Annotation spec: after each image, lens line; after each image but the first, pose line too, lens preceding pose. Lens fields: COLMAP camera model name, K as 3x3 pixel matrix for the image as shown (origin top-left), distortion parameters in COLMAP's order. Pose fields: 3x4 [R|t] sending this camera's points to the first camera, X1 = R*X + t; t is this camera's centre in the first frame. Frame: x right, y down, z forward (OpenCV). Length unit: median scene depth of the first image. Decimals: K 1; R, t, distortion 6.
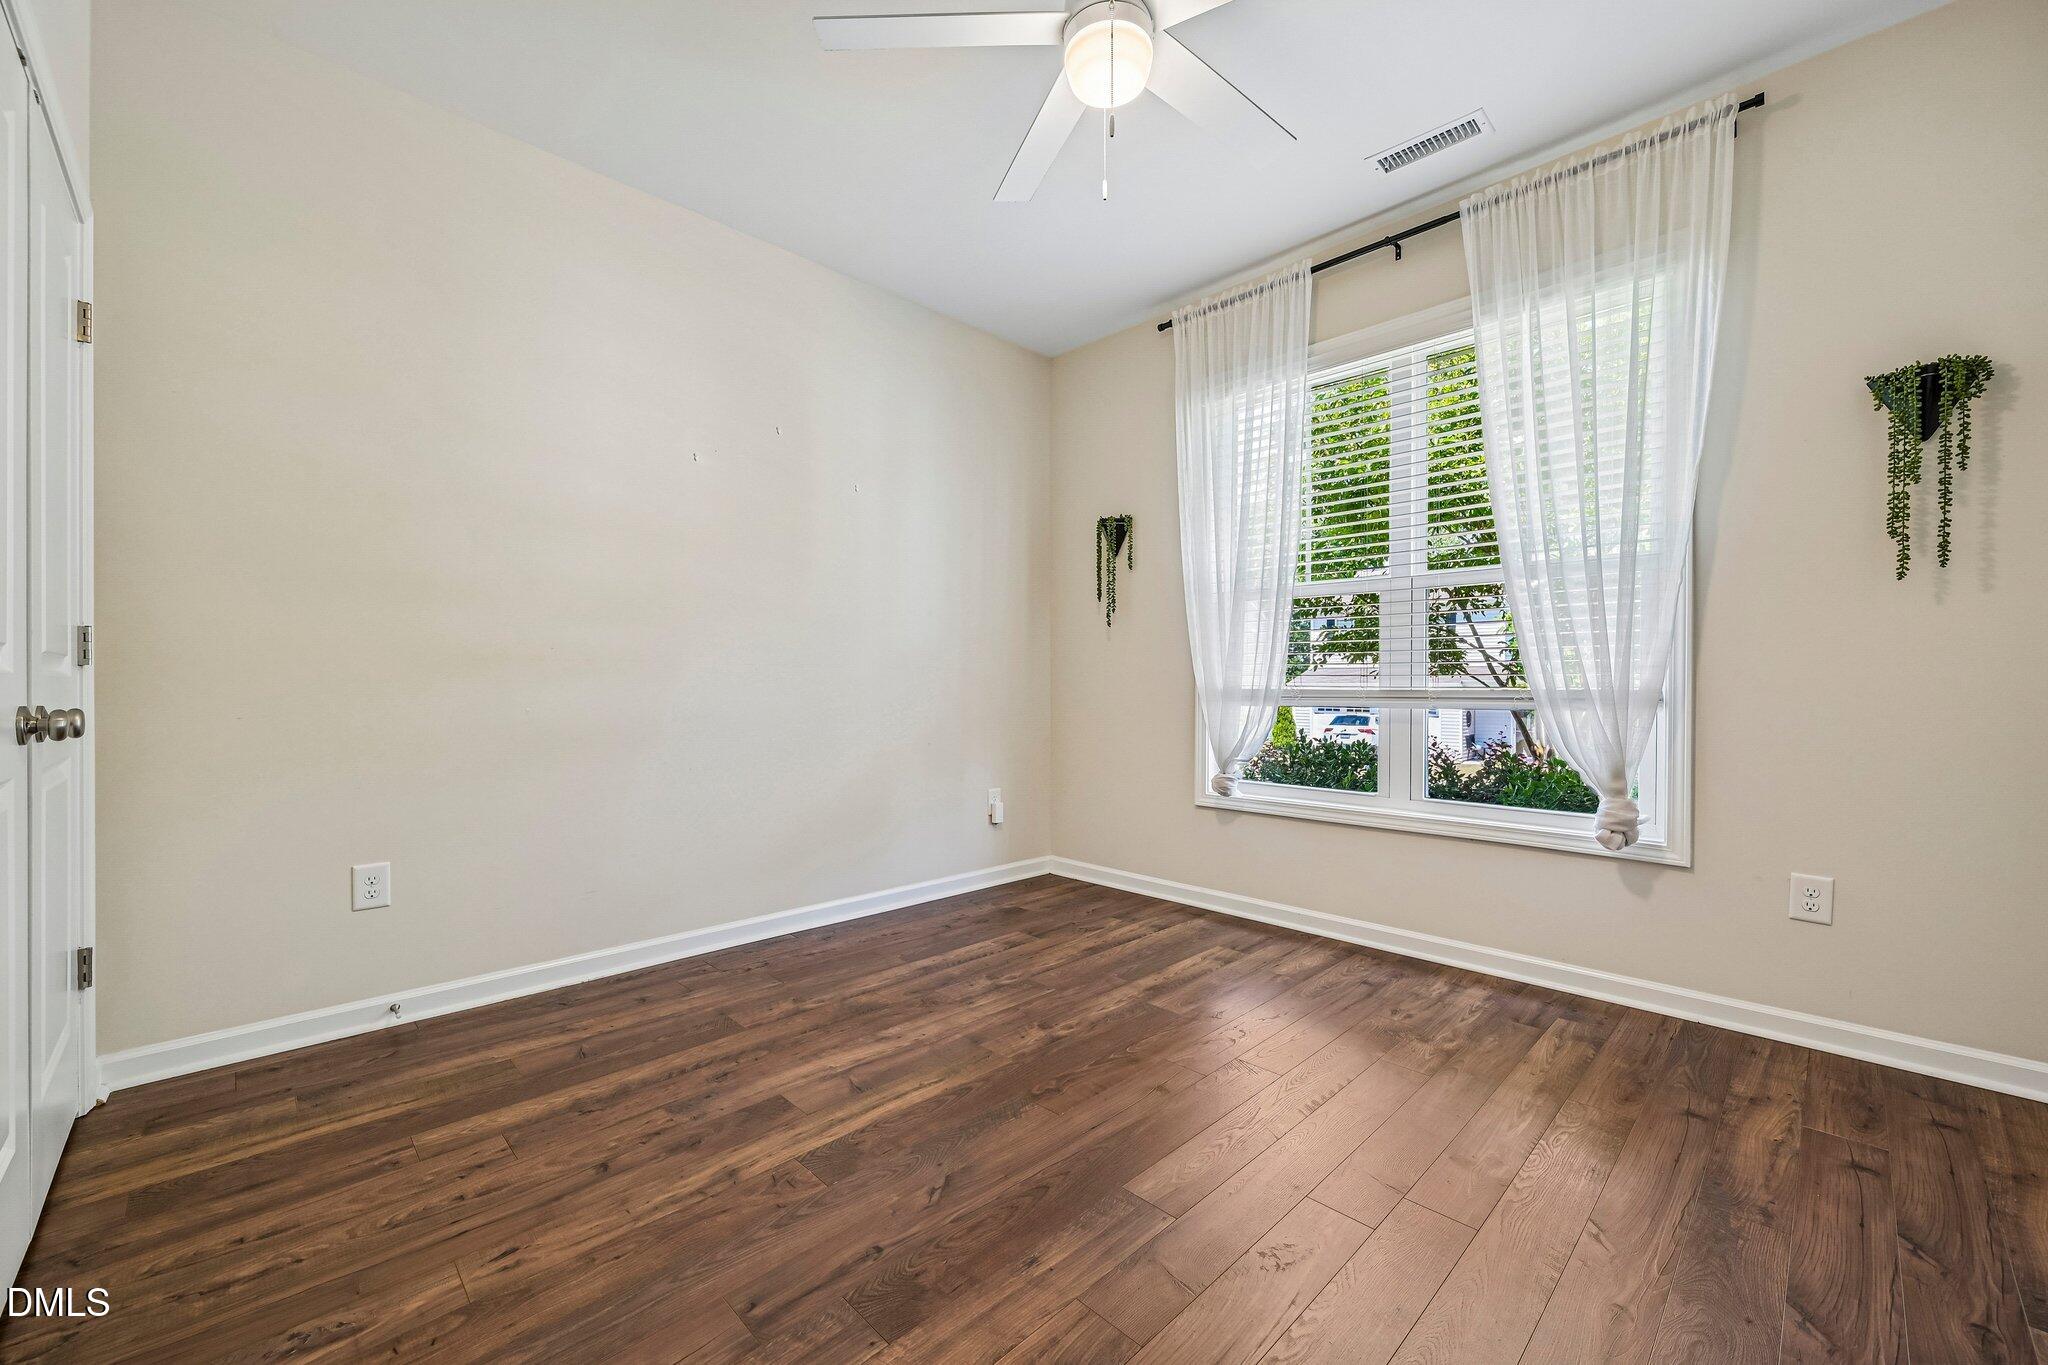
lens RADIAL K [[810.3, 0, 1024.5], [0, 810.3, 692.1], [0, 0, 1]] dist [-0.003683, -0.000236]
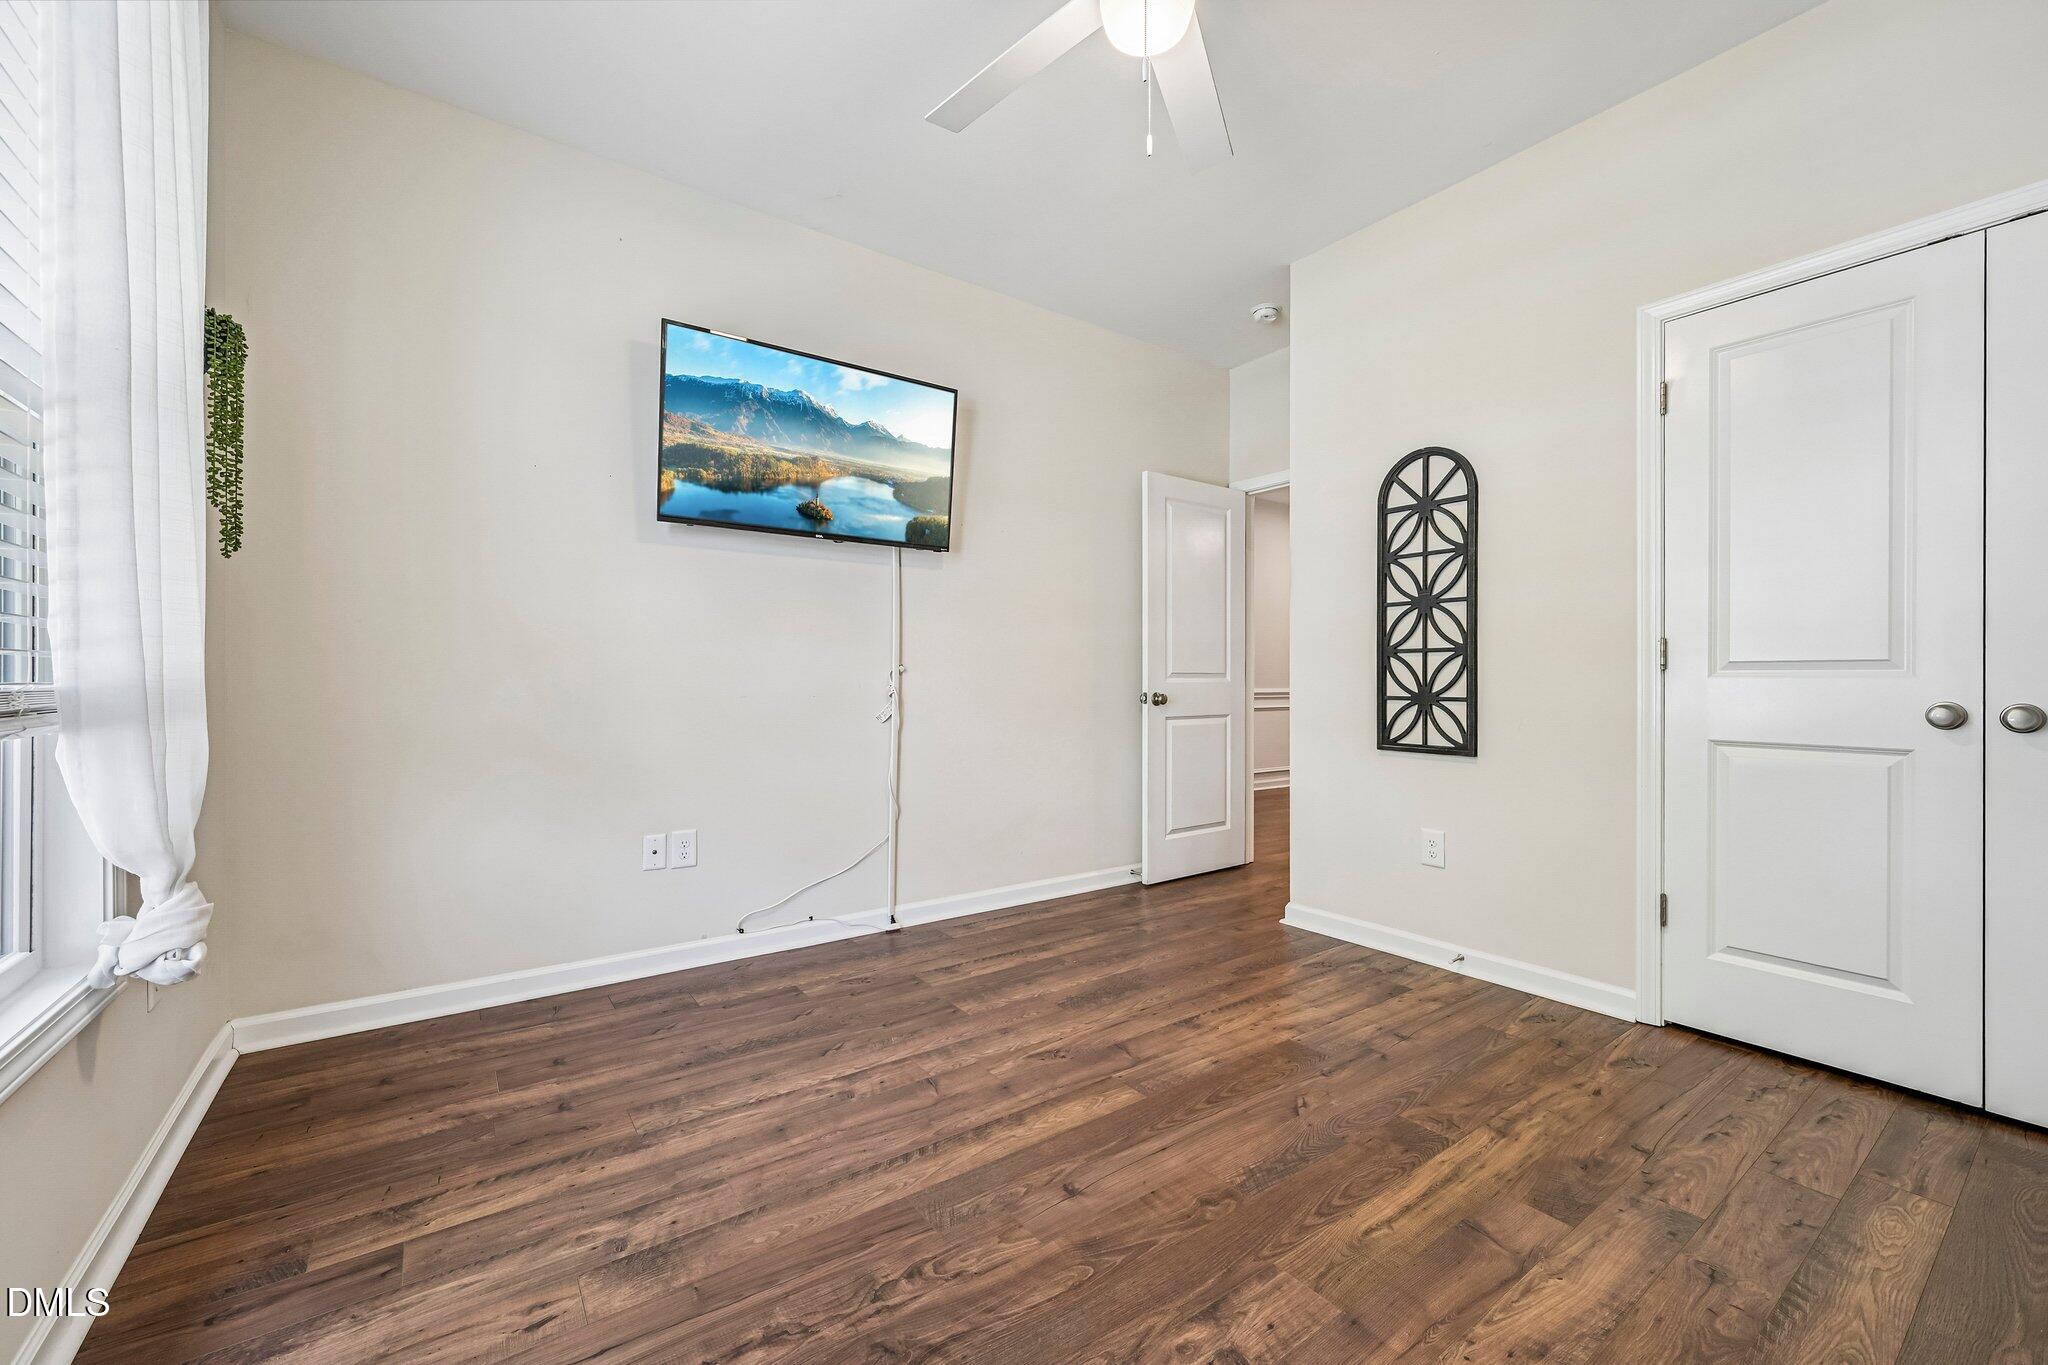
lens RADIAL K [[810.3, 0, 1025.5], [0, 810.3, 682.4], [0, 0, 1]] dist [-0.003683, -0.000236]
pose [[-0.987760, -0.004666, 0.155910, 0.099673], [-0.003603, 0.999968, 0.007104, -0.022553], [-0.155938, 0.006456, -0.987746, 1.968244]]
